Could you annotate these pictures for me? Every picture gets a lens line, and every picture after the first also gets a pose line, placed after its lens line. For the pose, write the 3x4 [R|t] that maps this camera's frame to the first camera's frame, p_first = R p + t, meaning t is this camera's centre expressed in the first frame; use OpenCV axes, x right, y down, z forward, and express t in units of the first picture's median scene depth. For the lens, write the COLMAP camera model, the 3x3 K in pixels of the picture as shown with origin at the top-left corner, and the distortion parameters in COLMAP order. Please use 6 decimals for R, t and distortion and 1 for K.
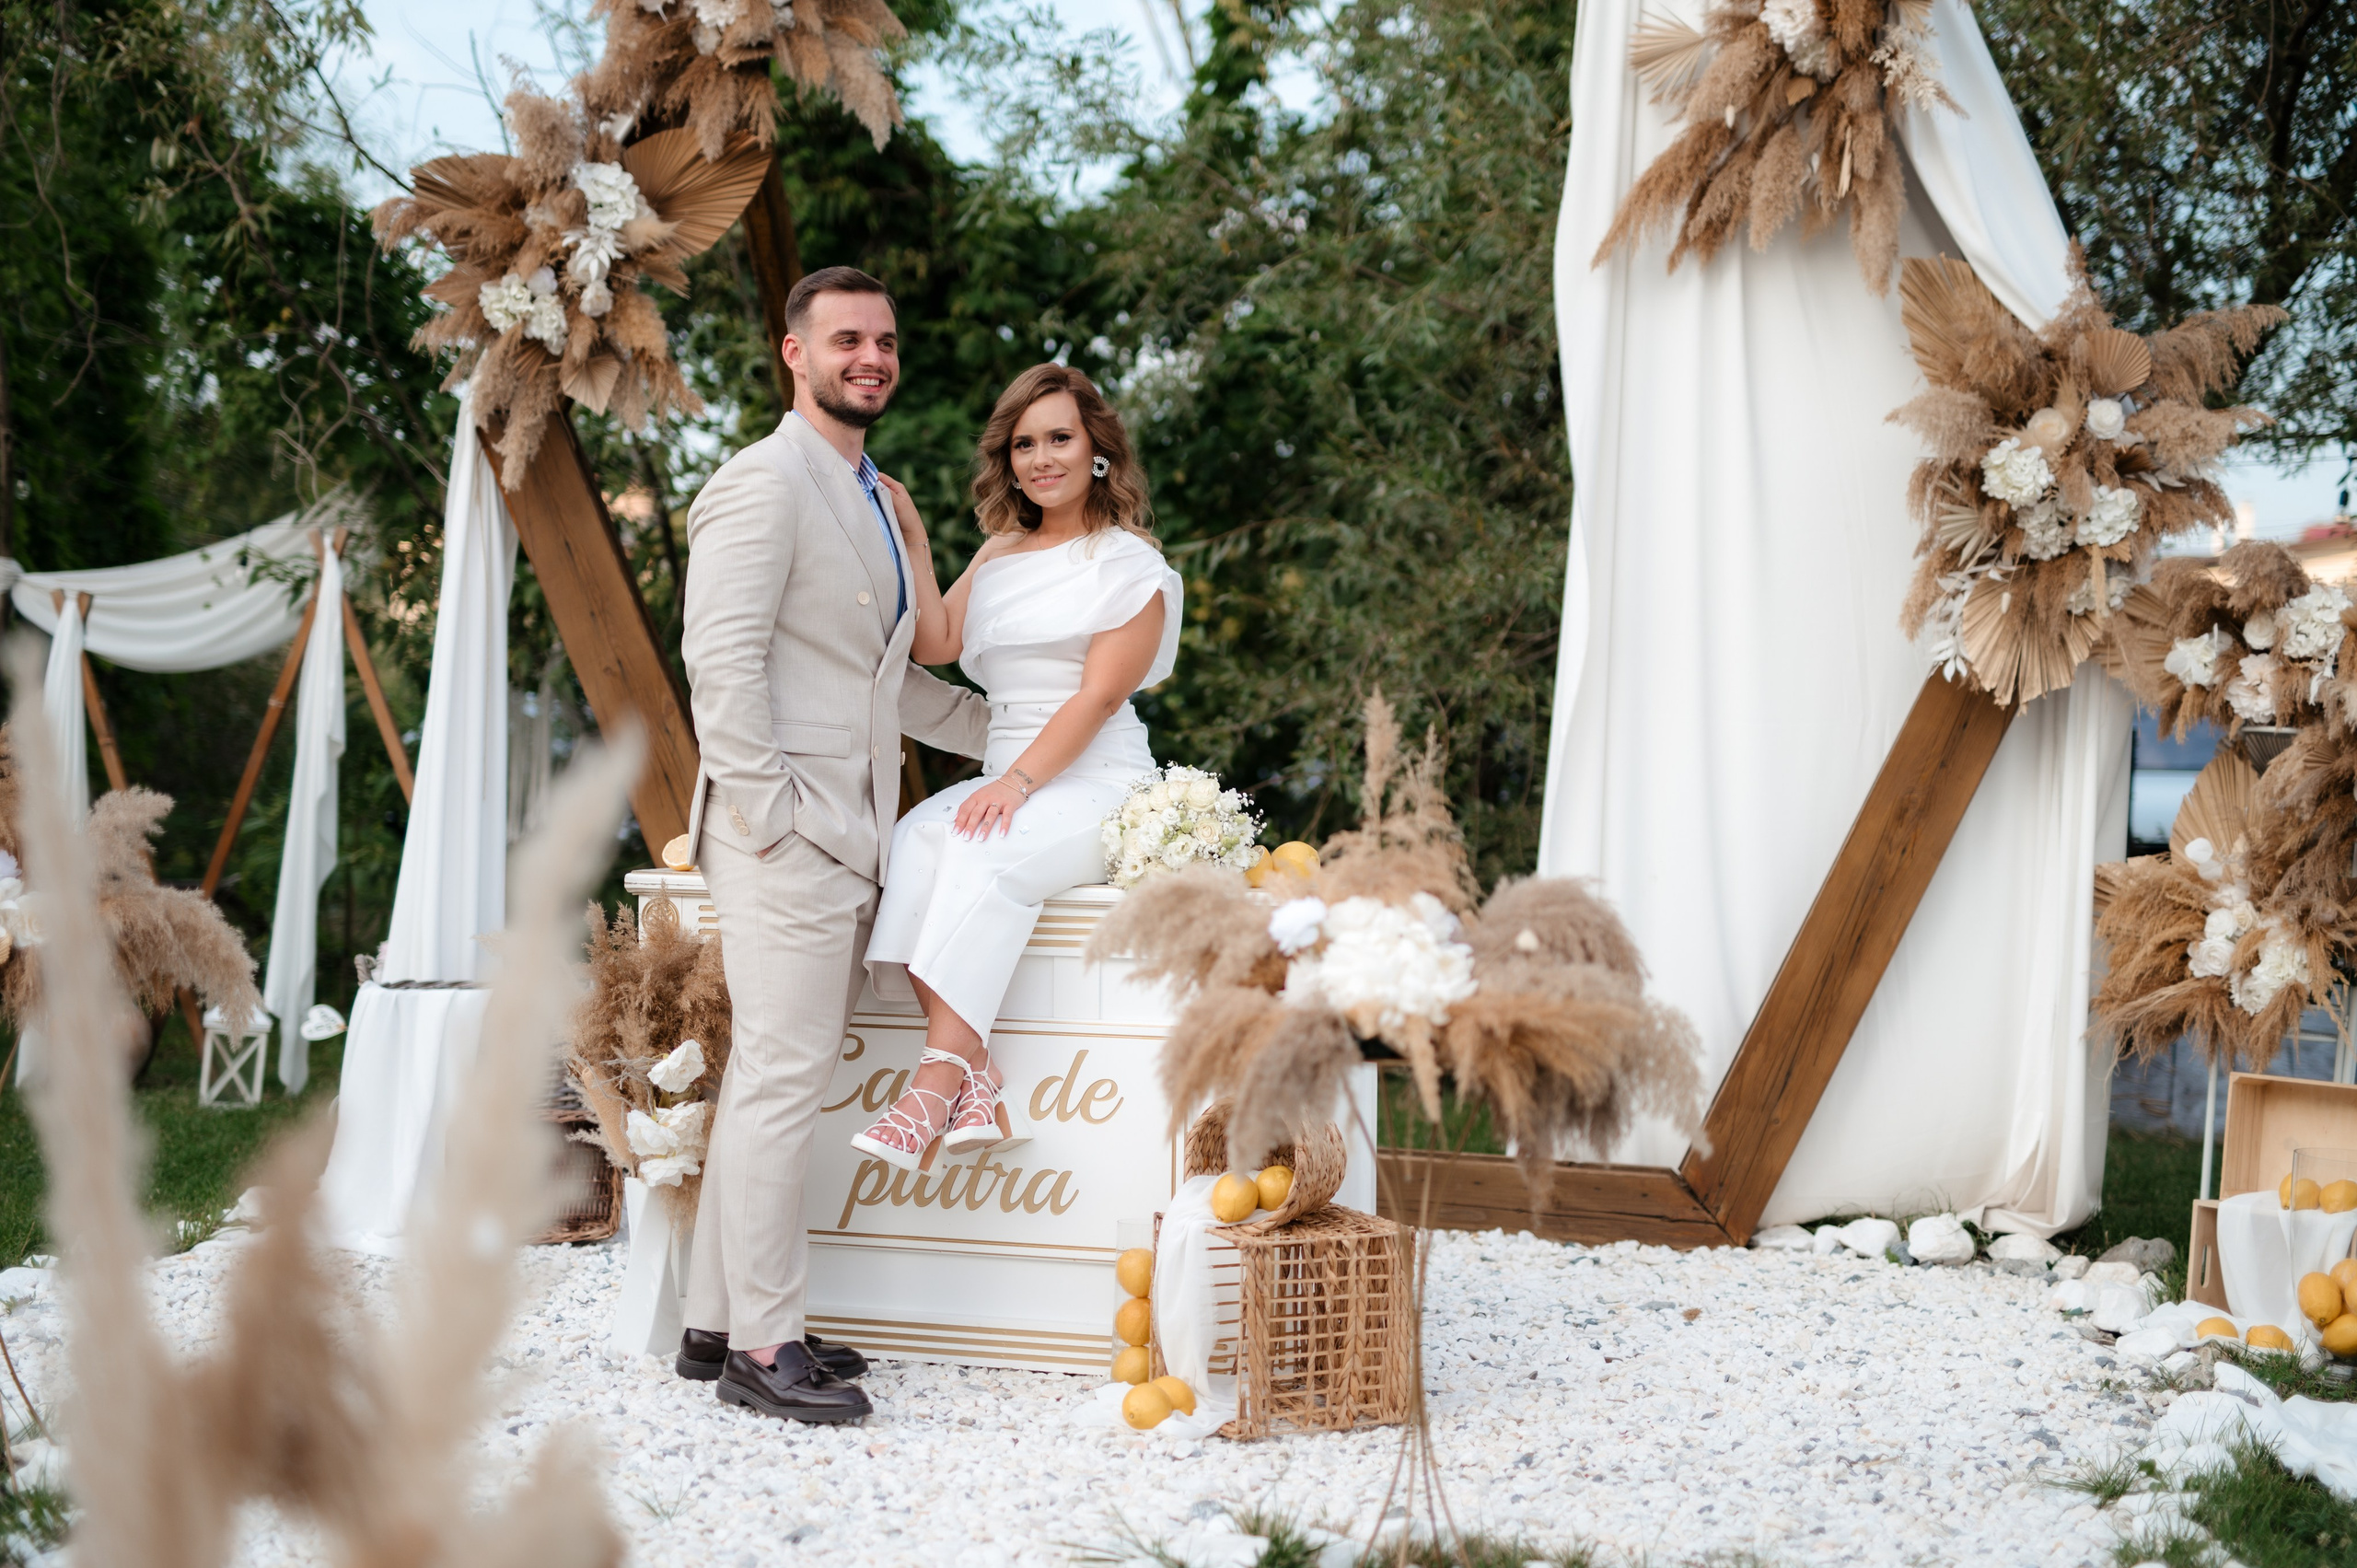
lens RADIAL K [[3325.3, 0, 1171.3], [0, 3325.3, 769.6], [0, 0, 1]] dist [0.030251, 0.000000]
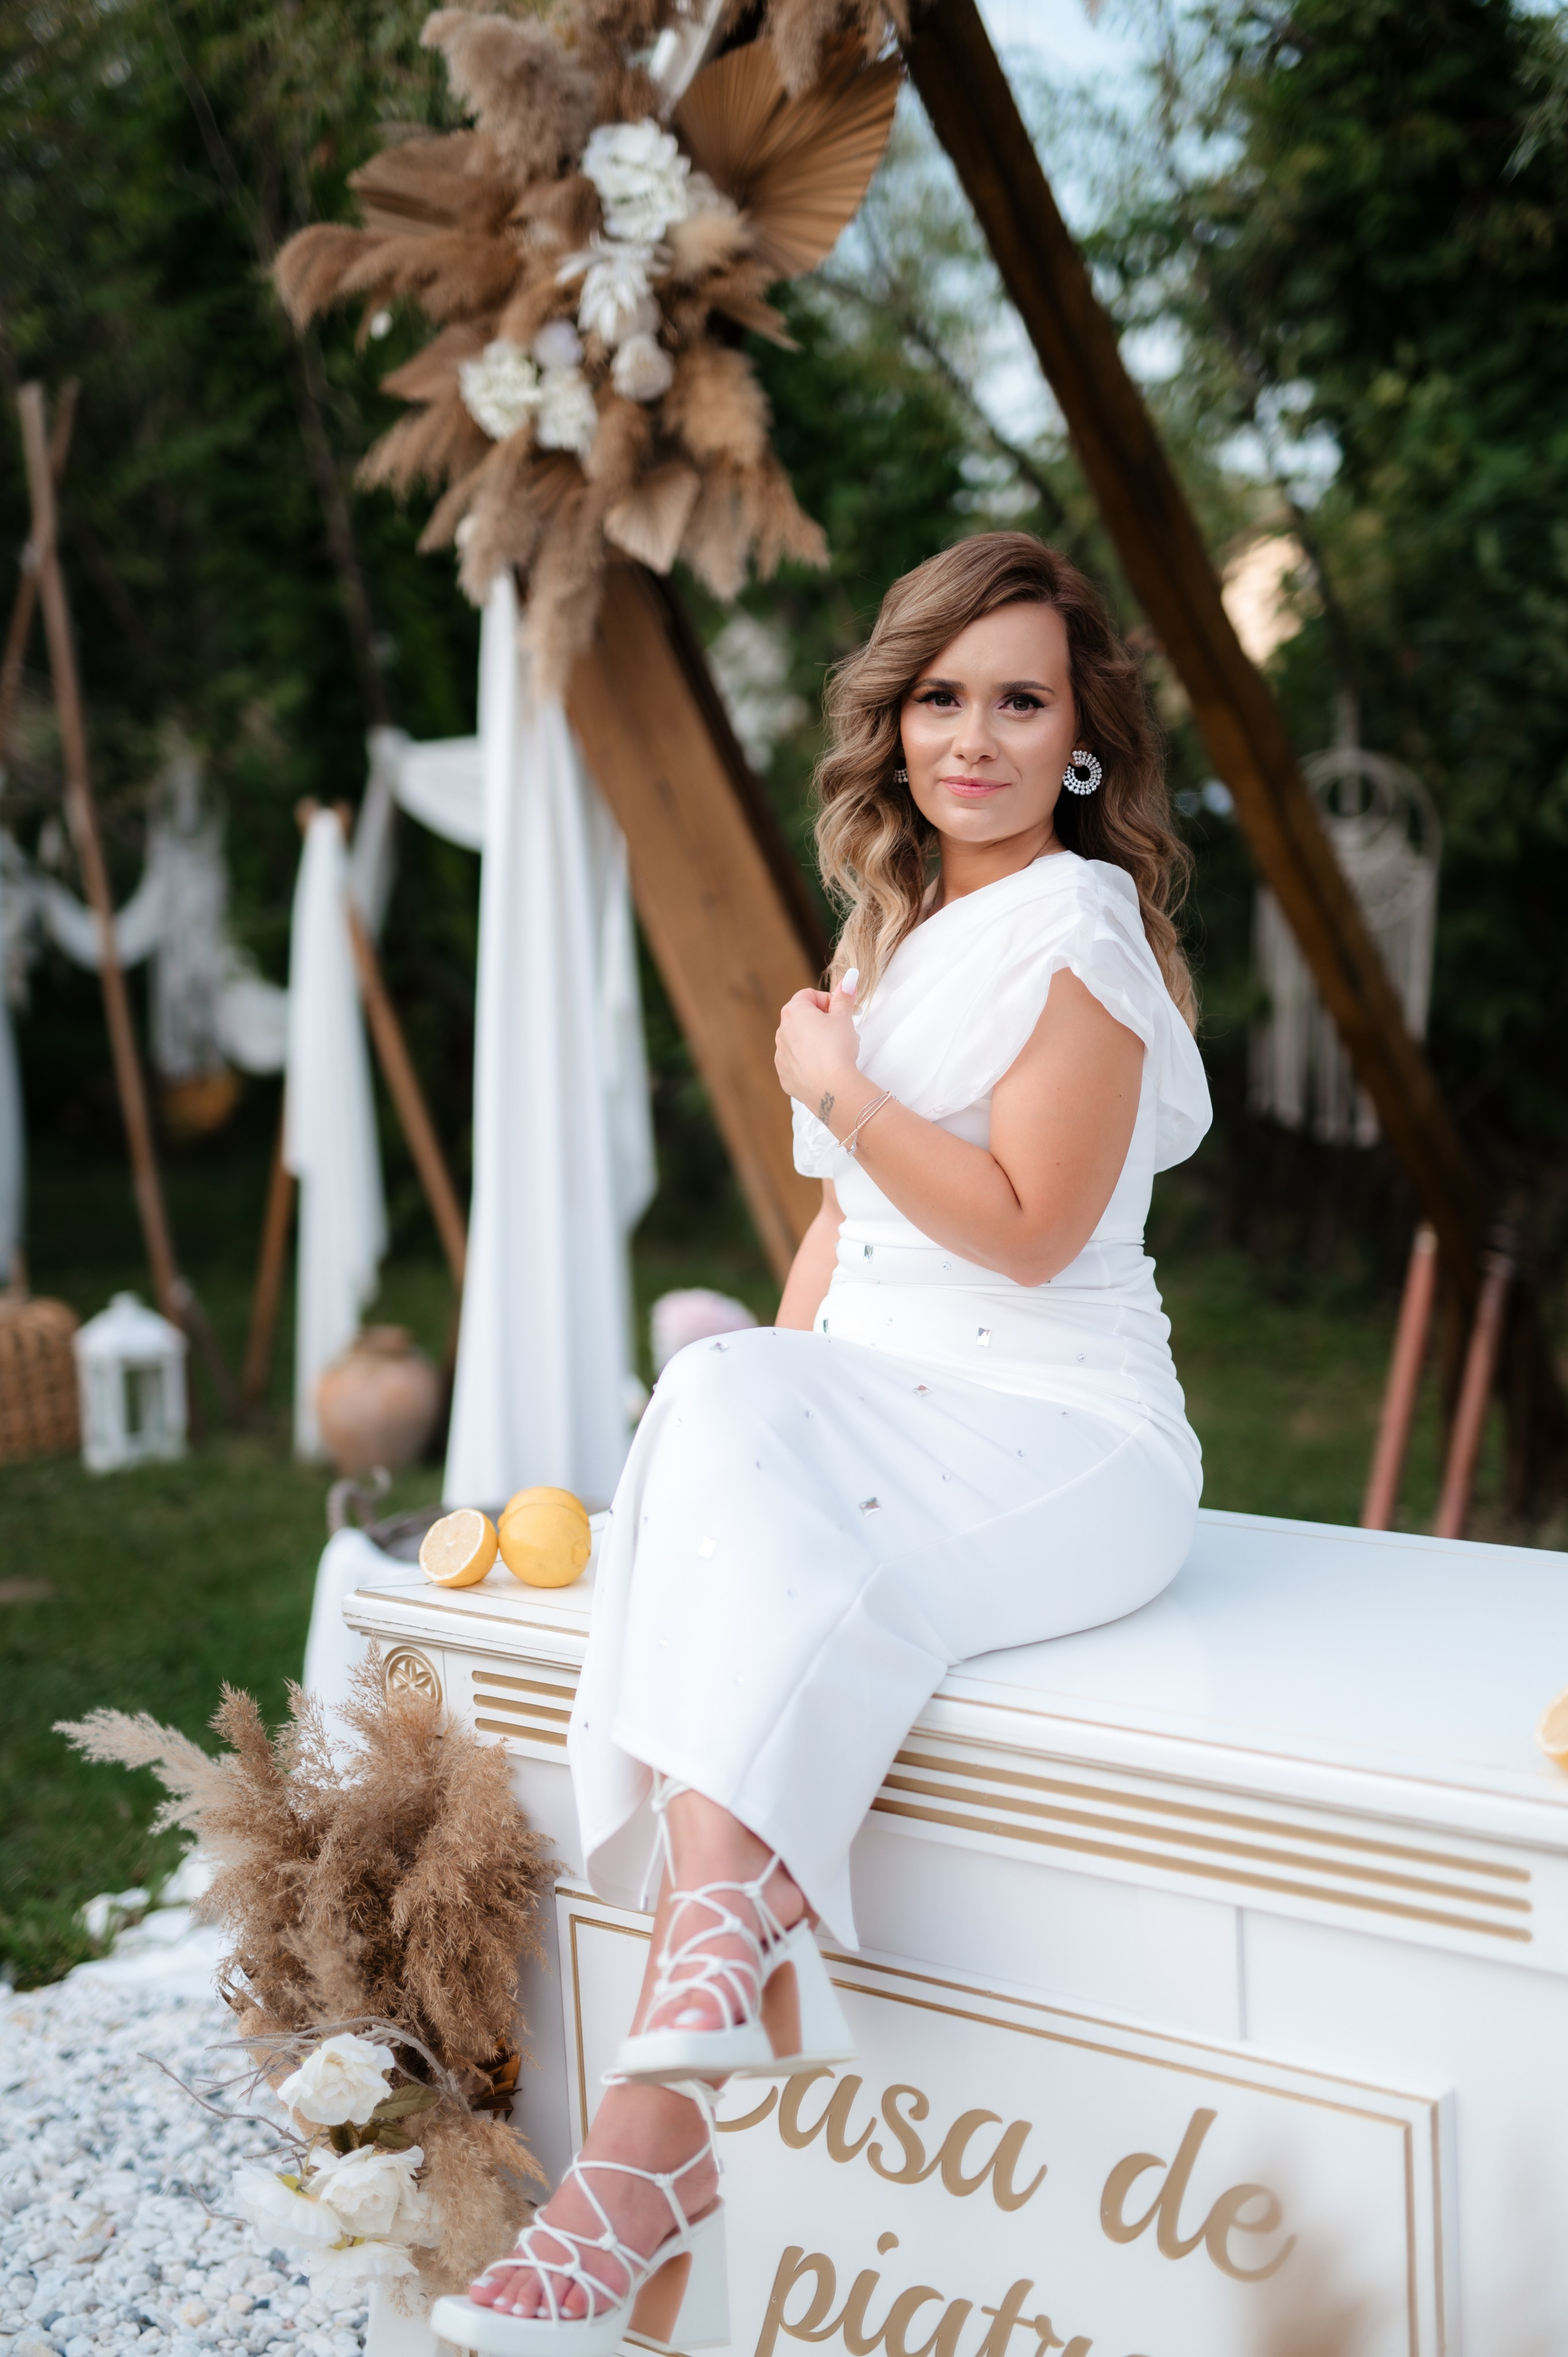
lens RADIAL K [[3325.2, 0, 789.5], [0, 3325.2, 1145.0], [0, 0, 1]] dist [0.030251, 0.000000]
pose [[0.928669, -0.009060, -0.370798, 0.068192], [0.049611, 0.993753, 0.099970, -0.068161], [0.367576, -0.111235, 0.923317, 0.492039]]
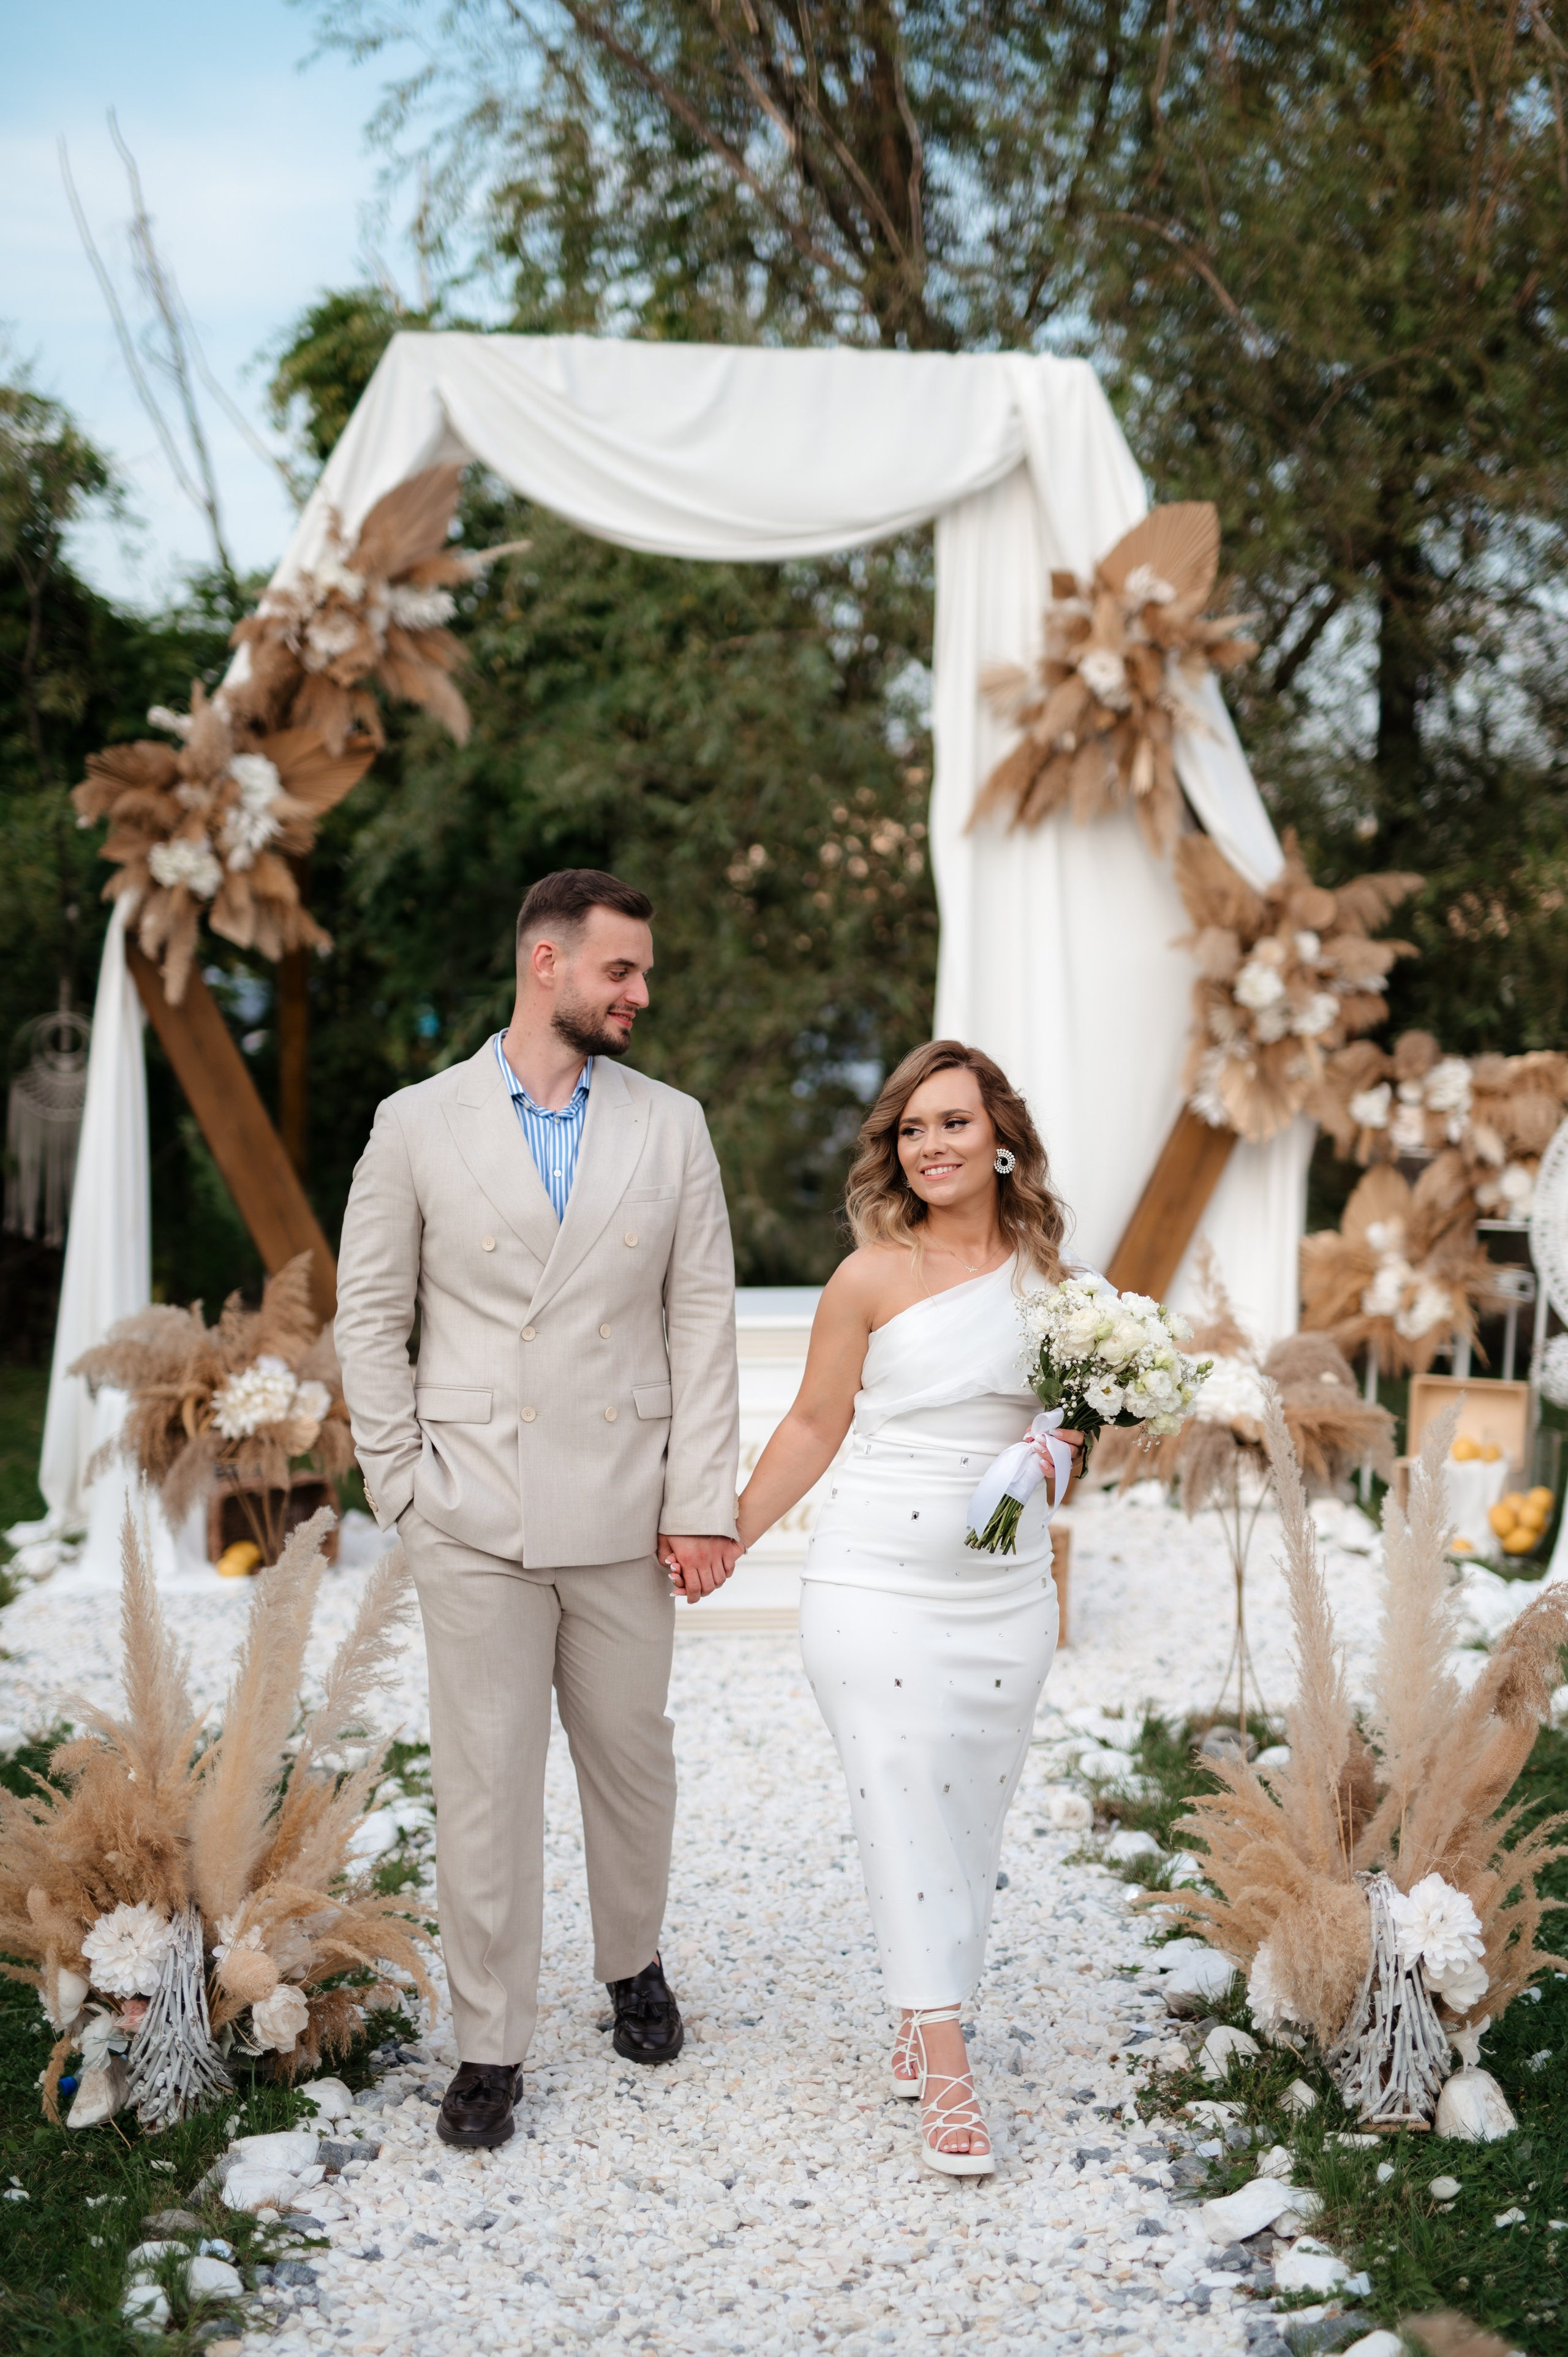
lens RADIAL K [[3325.2, 0, 823.4], [0, 3325.2, 1185.1], [0, 0, 1]] dist [0.030251, 0.000000]
pose [[0.936843, -0.044139, 0.346954, -0.446220], [0.021235, 0.997353, 0.069542, -0.106123], [-0.349106, -0.057782, 0.935300, -0.333597]]
